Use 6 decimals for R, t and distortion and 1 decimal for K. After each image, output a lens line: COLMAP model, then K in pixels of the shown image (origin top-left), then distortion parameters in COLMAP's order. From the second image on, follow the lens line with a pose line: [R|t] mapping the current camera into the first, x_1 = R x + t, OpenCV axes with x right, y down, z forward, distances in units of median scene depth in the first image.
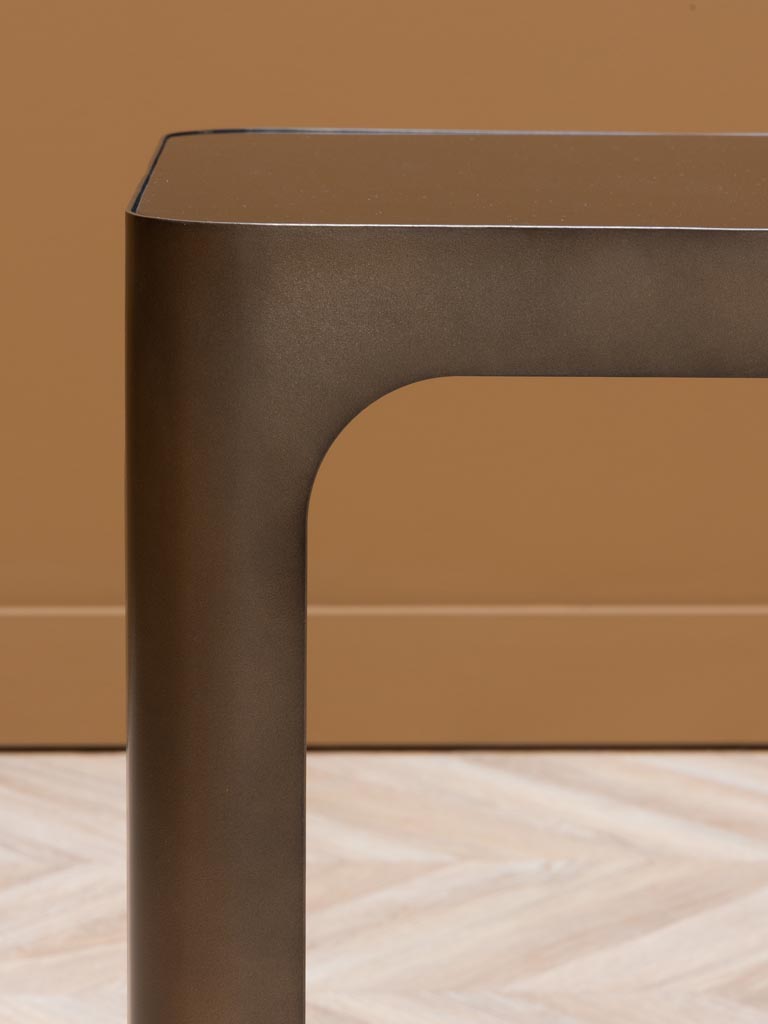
lens RADIAL K [[3010.4, 0, 383.4], [0, 3010.4, 511.6], [0, 0, 1]] dist [0.243053, 0.000000]
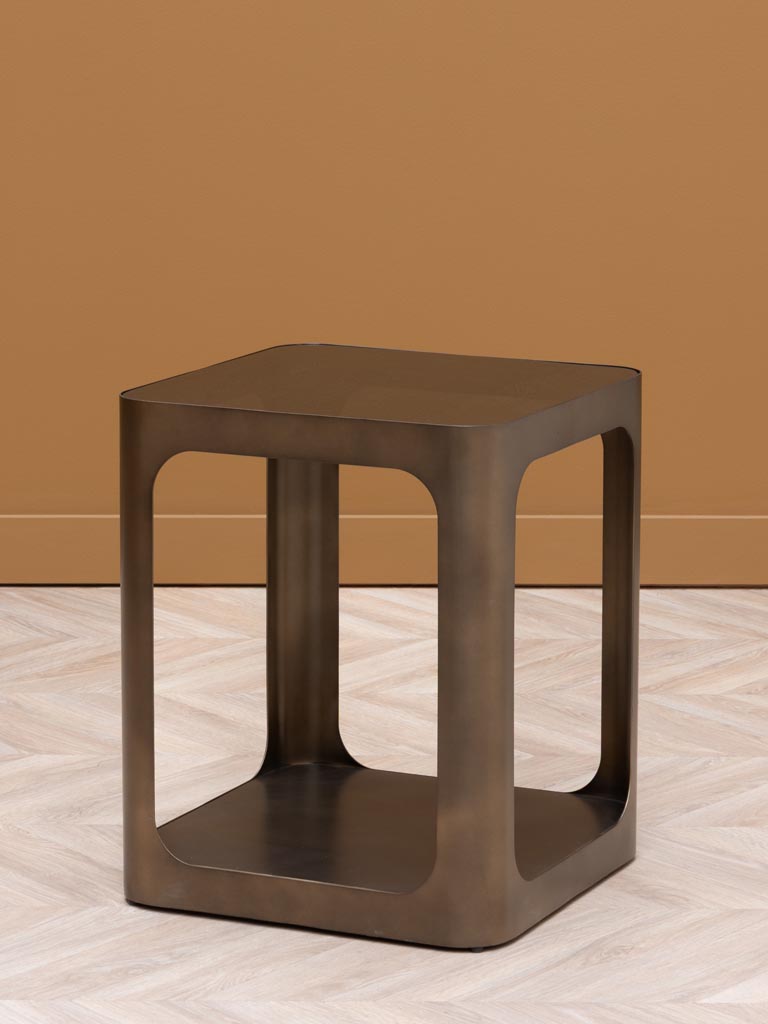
lens RADIAL K [[3693.6, 0, 383.2], [0, 3693.6, 512.5], [0, 0, 1]] dist [1.604913, 0.000000]
pose [[0.994119, 0.003198, -0.108250, 0.412262], [0.003054, 0.998338, 0.057541, -0.127150], [0.108254, -0.057533, 0.992457, -1.631046]]
